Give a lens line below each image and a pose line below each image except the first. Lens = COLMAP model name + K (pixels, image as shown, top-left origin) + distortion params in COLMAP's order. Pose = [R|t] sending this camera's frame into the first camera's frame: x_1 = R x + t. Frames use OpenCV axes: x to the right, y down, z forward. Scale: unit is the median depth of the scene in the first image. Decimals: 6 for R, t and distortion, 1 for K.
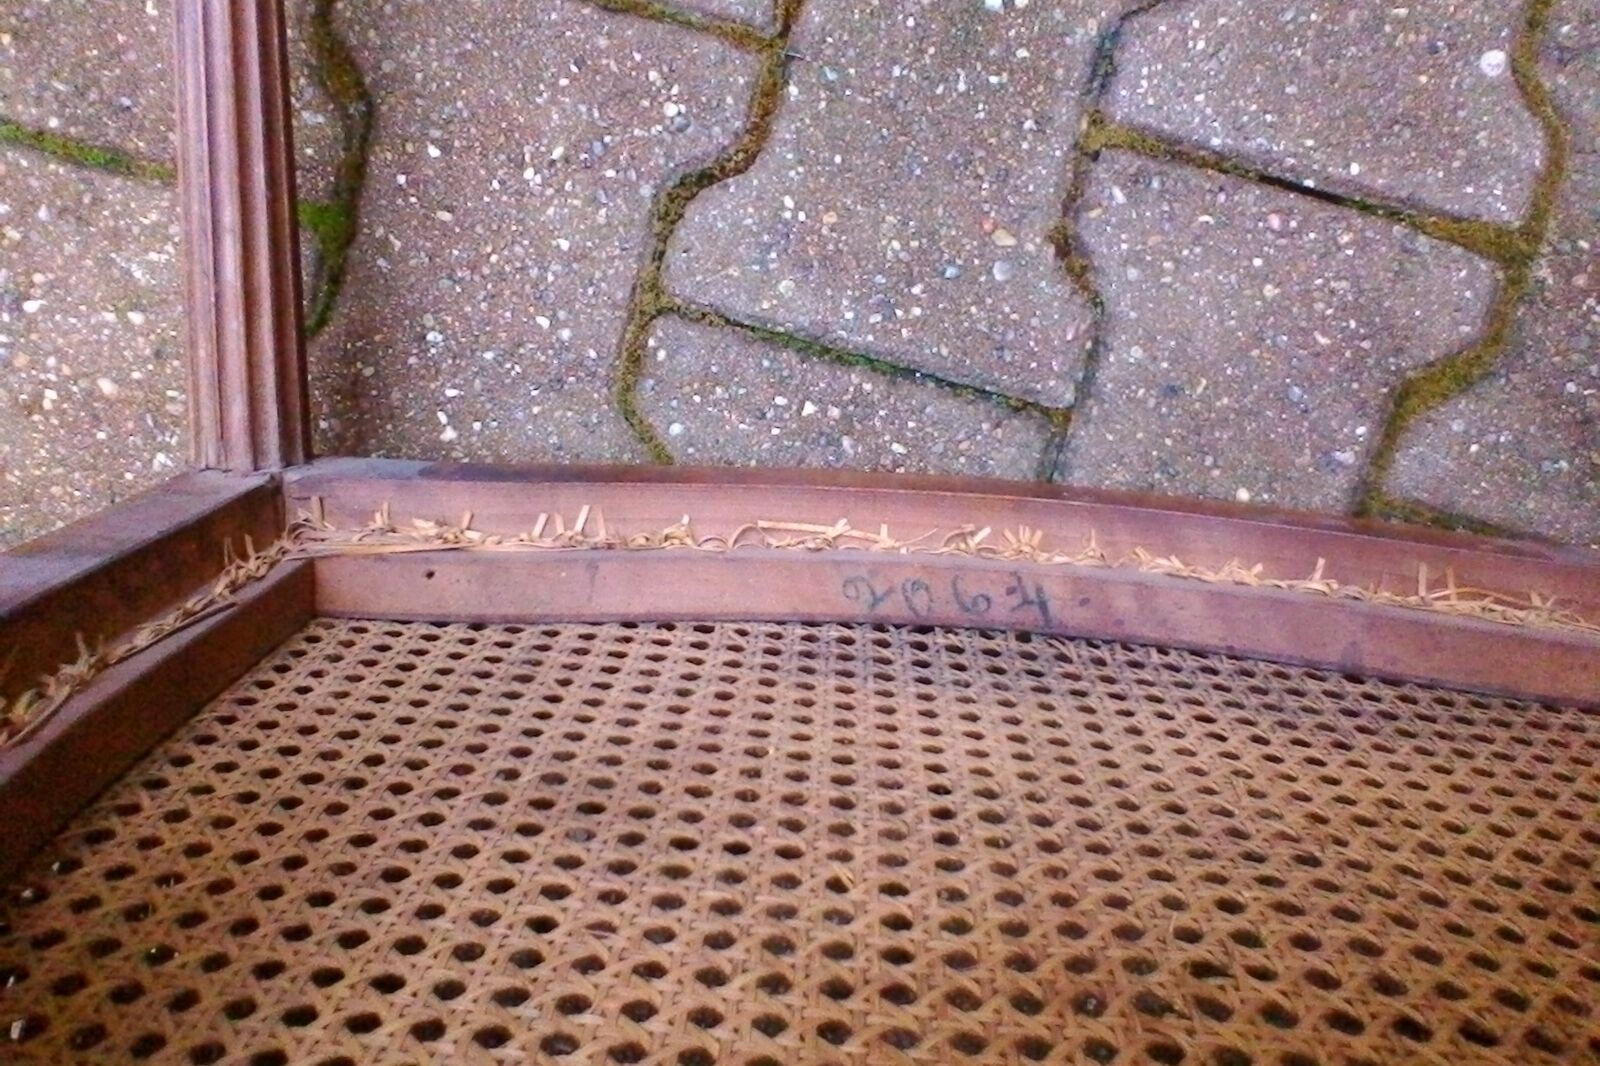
lens RADIAL K [[1241.3, 0, 798.3], [0, 1241.3, 536.9], [0, 0, 1]] dist [-0.027289, 0.016668]
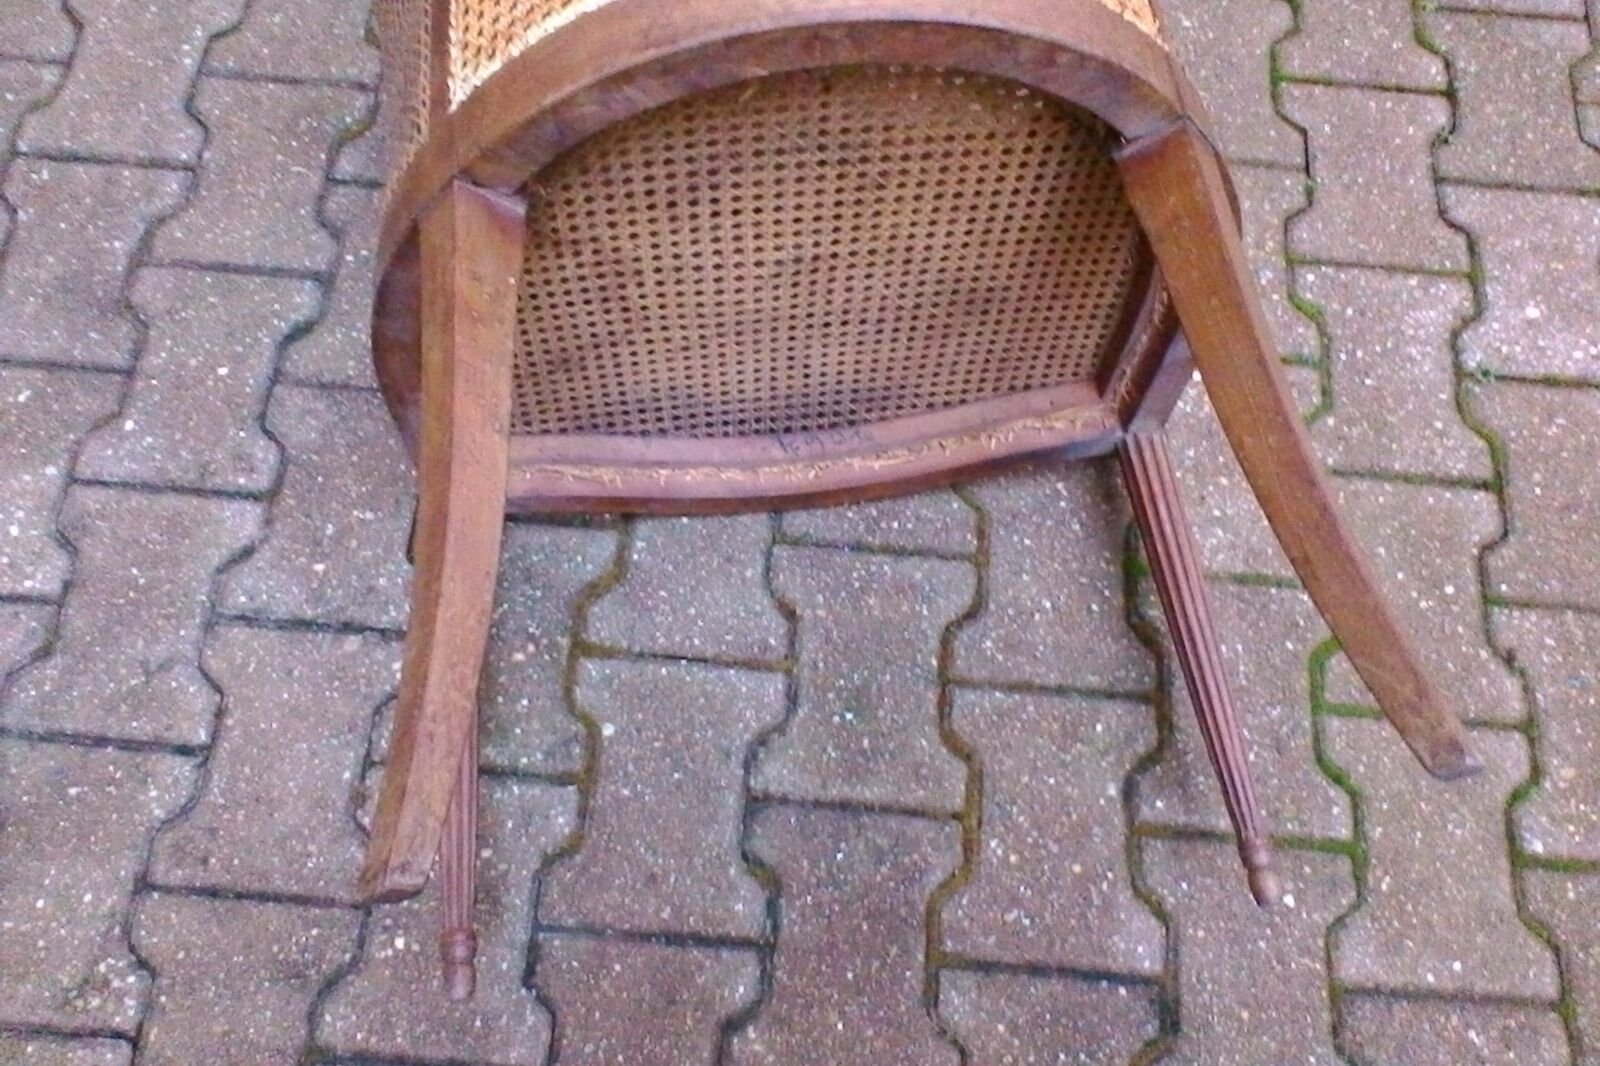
lens RADIAL K [[1218.3, 0, 800.0], [0, 1218.3, 533.0], [0, 0, 1]] dist [-0.023245, 0.017820]
pose [[-0.984033, 0.169871, -0.053128, 0.288551], [-0.176743, -0.967825, 0.179098, -0.472211], [-0.020995, 0.185628, 0.982396, -1.051550]]
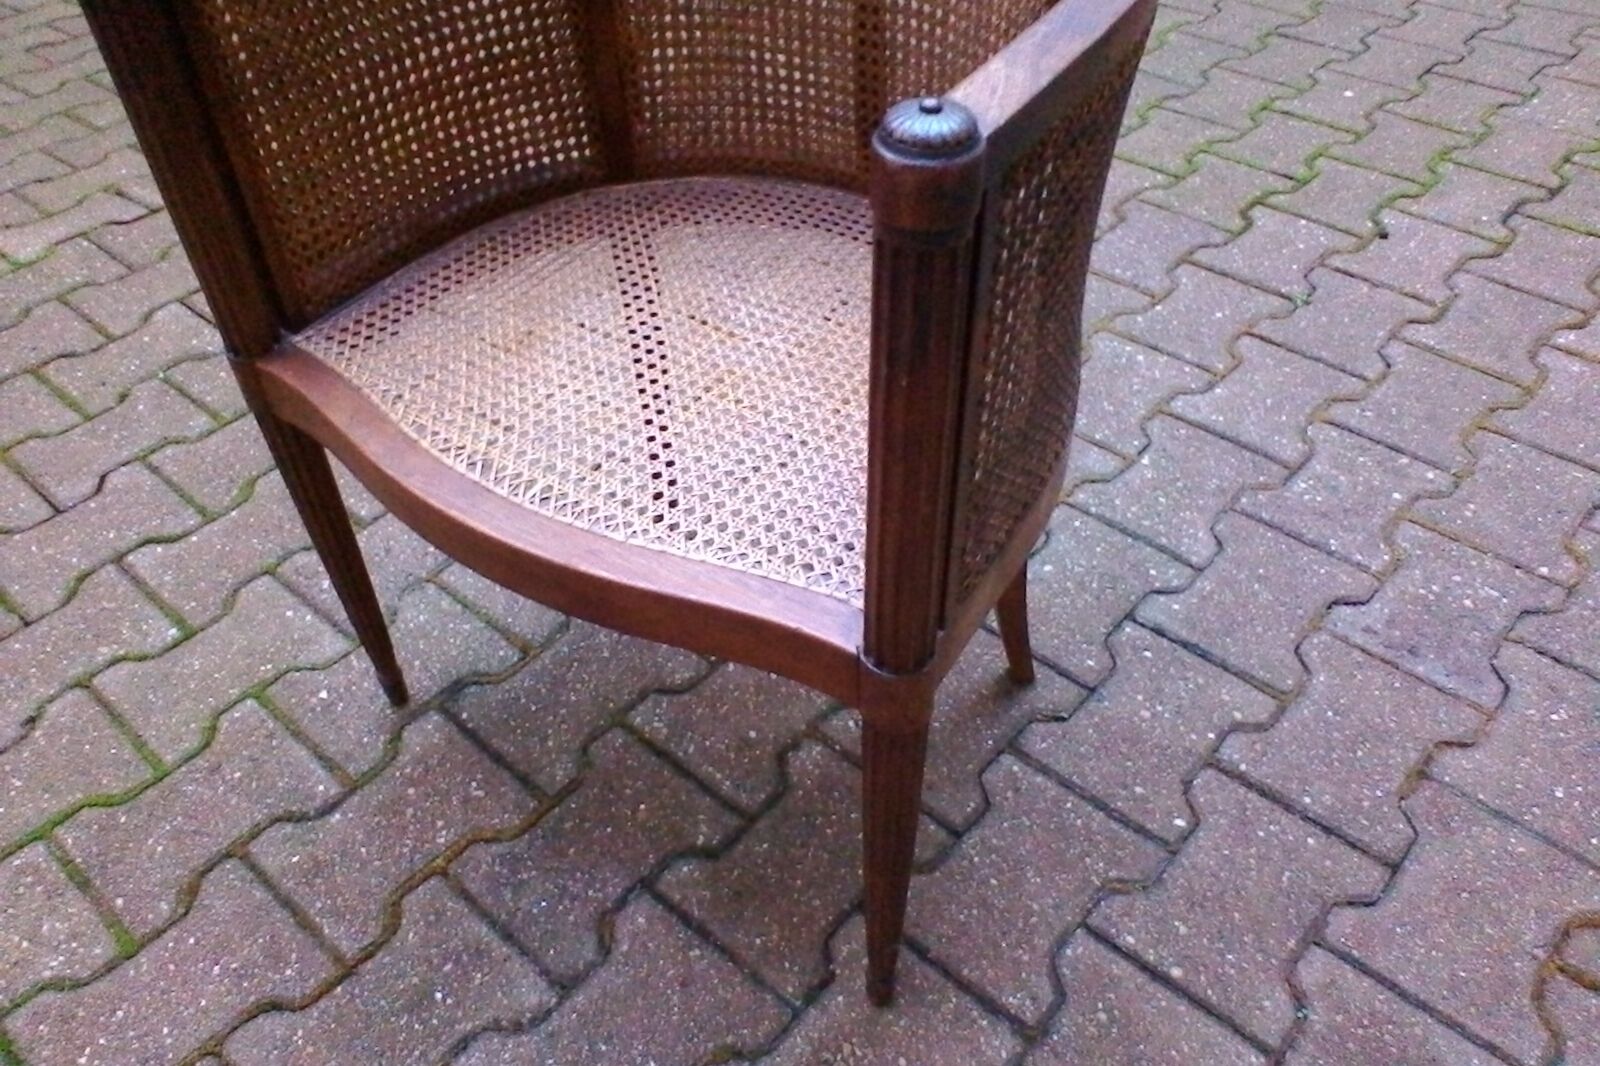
lens RADIAL K [[1241.3, 0, 798.3], [0, 1241.3, 536.9], [0, 0, 1]] dist [-0.027289, 0.016668]
pose [[0.892042, 0.308535, -0.330252, 1.119768], [-0.446508, 0.488569, -0.749620, 0.470537], [-0.069933, 0.816153, 0.573588, -0.852970]]
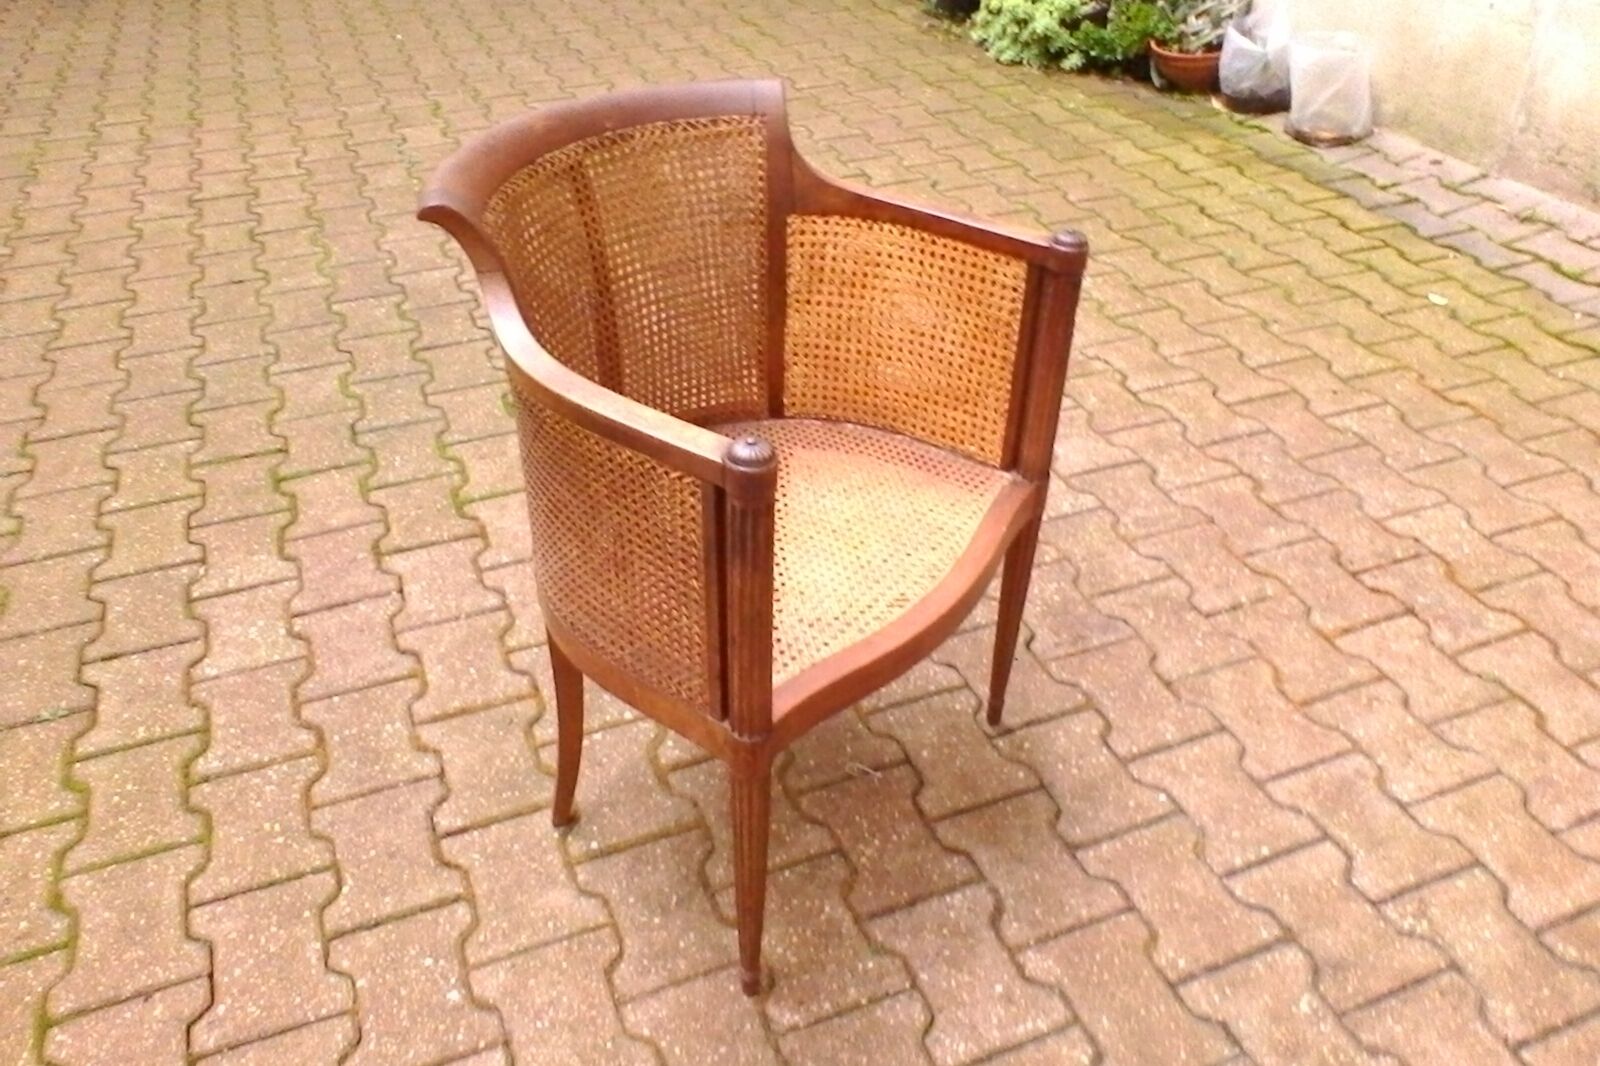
lens RADIAL K [[1240.7, 0, 796.3], [0, 1240.7, 533.9], [0, 0, 1]] dist [-0.029407, 0.022227]
pose [[0.797881, -0.325365, 0.507468, -1.157856], [0.597923, 0.320128, -0.734851, 0.417654], [0.076640, 0.889750, 0.449967, -1.470291]]
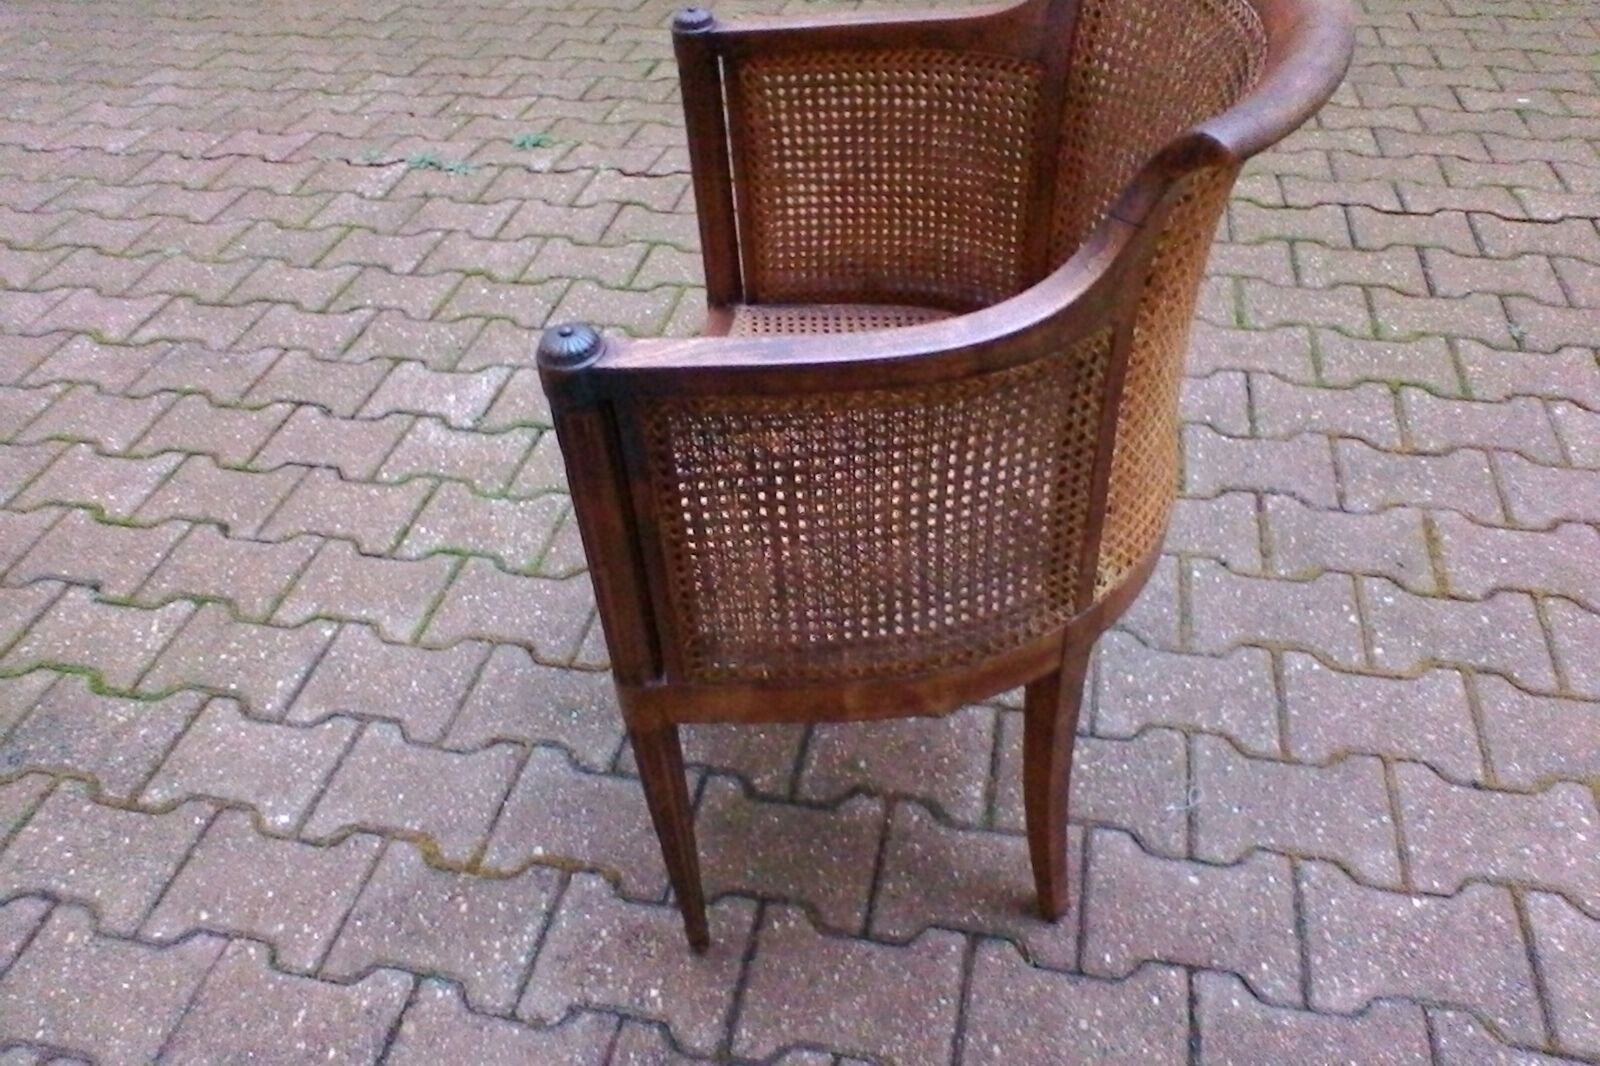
lens RADIAL K [[1241.3, 0, 798.3], [0, 1241.3, 536.9], [0, 0, 1]] dist [-0.027289, 0.016668]
pose [[0.049688, 0.680715, -0.730861, 2.120731], [-0.990794, -0.058669, -0.122003, -0.568792], [-0.125929, 0.730195, 0.671534, -1.480525]]
